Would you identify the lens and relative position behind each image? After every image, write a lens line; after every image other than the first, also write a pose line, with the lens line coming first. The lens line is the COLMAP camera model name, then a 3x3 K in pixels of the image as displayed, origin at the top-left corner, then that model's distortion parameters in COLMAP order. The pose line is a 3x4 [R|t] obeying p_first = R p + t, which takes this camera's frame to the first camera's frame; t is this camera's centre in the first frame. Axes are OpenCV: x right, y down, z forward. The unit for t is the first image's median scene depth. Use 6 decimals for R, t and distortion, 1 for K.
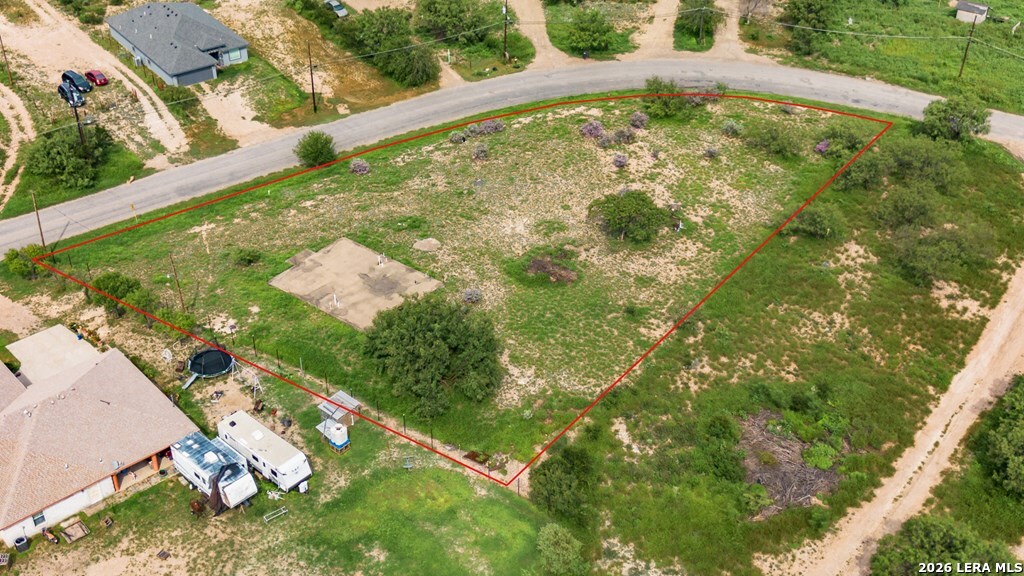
lens RADIAL K [[1192.3, 0, 521.5], [0, 1192.3, 298.8], [0, 0, 1]] dist [0.075996, 0.000000]
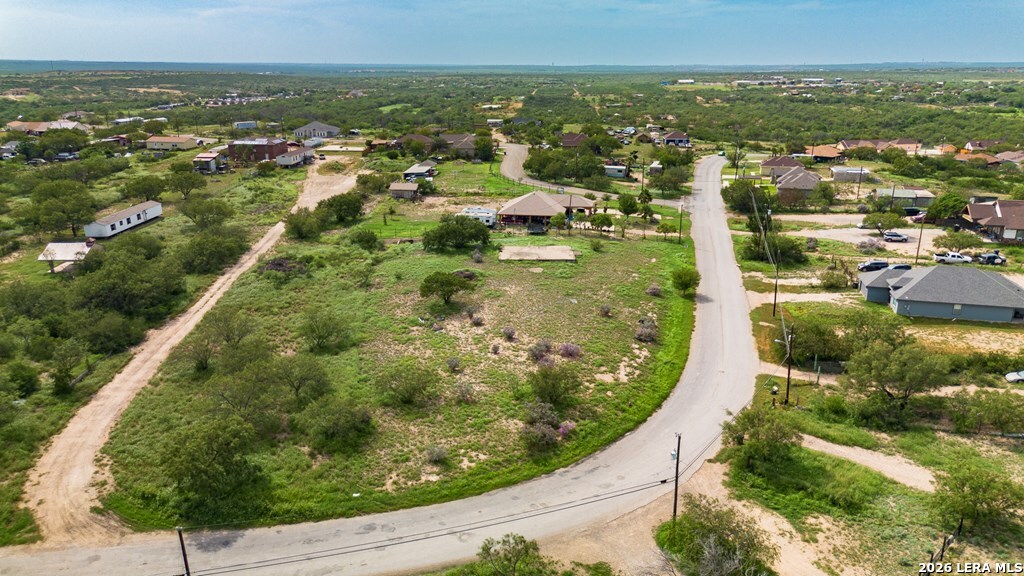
lens RADIAL K [[730.5, 0, 515.7], [0, 730.5, 281.3], [0, 0, 1]] dist [0.048816, -0.024642]
pose [[-0.778983, 0.171516, -0.603131, 0.561519], [-0.368078, 0.653632, 0.661274, -0.699143], [0.507645, 0.737121, -0.446037, 1.461453]]
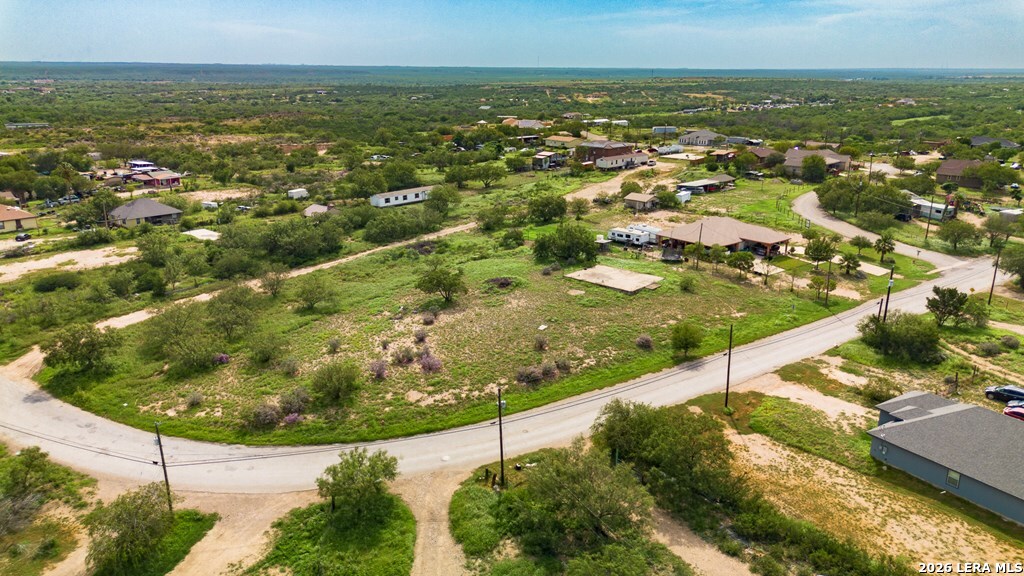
lens RADIAL K [[730.5, 0, 510.7], [0, 730.5, 290.0], [0, 0, 1]] dist [0.048816, -0.024642]
pose [[-0.997151, -0.029856, 0.069265, -0.060253], [0.036386, 0.613985, 0.788479, -0.804807], [-0.066068, 0.788753, -0.611149, 1.597045]]
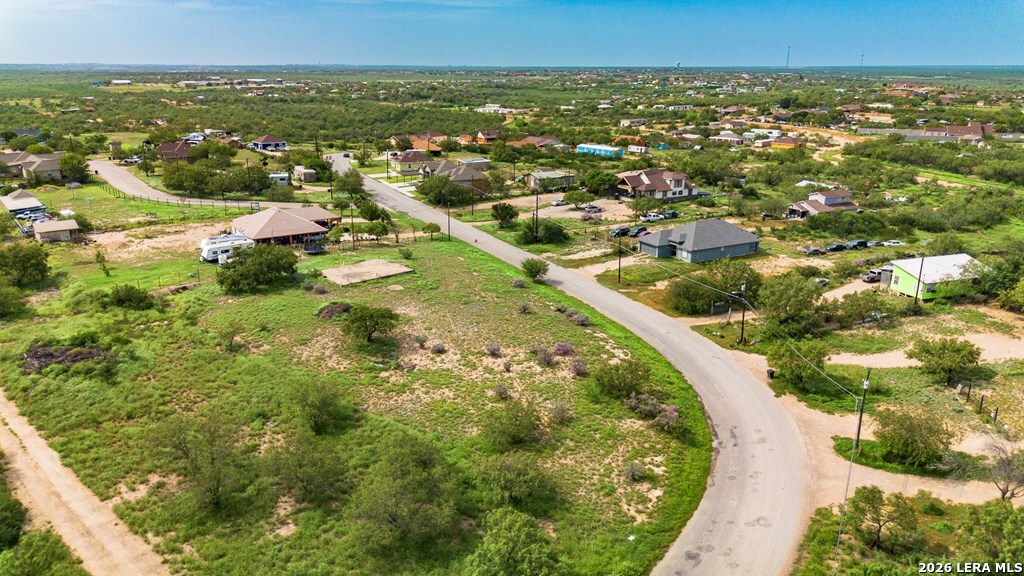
lens RADIAL K [[730.5, 0, 513.0], [0, 730.5, 288.2], [0, 0, 1]] dist [0.048816, -0.024642]
pose [[-0.159587, 0.280756, -0.946419, 0.784370], [-0.574173, 0.753466, 0.320334, -0.431900], [0.803030, 0.594529, 0.040959, 1.092608]]
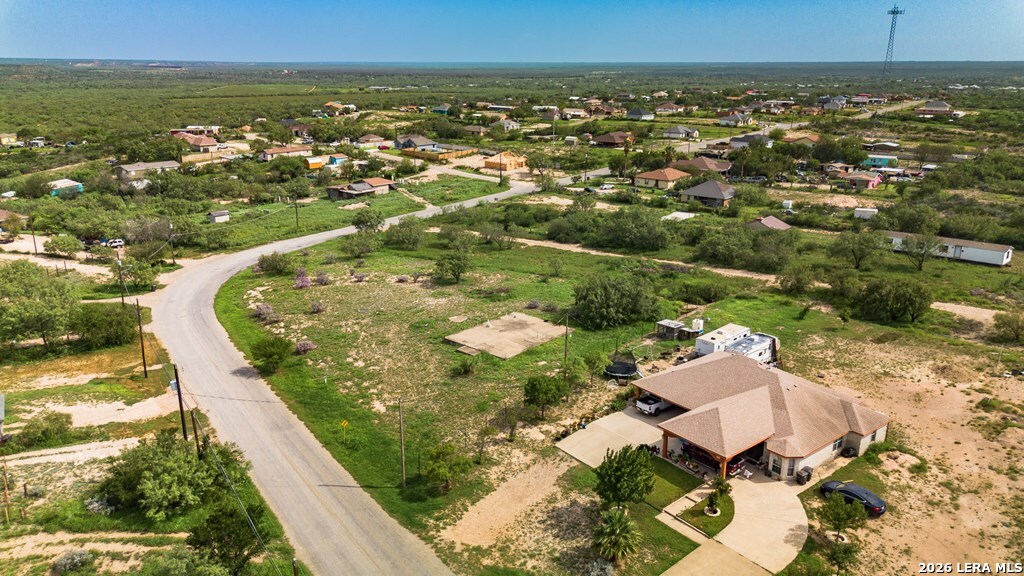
lens RADIAL K [[730.5, 0, 511.2], [0, 730.5, 280.1], [0, 0, 1]] dist [0.048816, -0.024642]
pose [[0.071074, -0.287343, 0.955187, -0.844917], [0.574587, 0.794561, 0.196269, -0.206820], [-0.815351, 0.534889, 0.221576, 0.756367]]
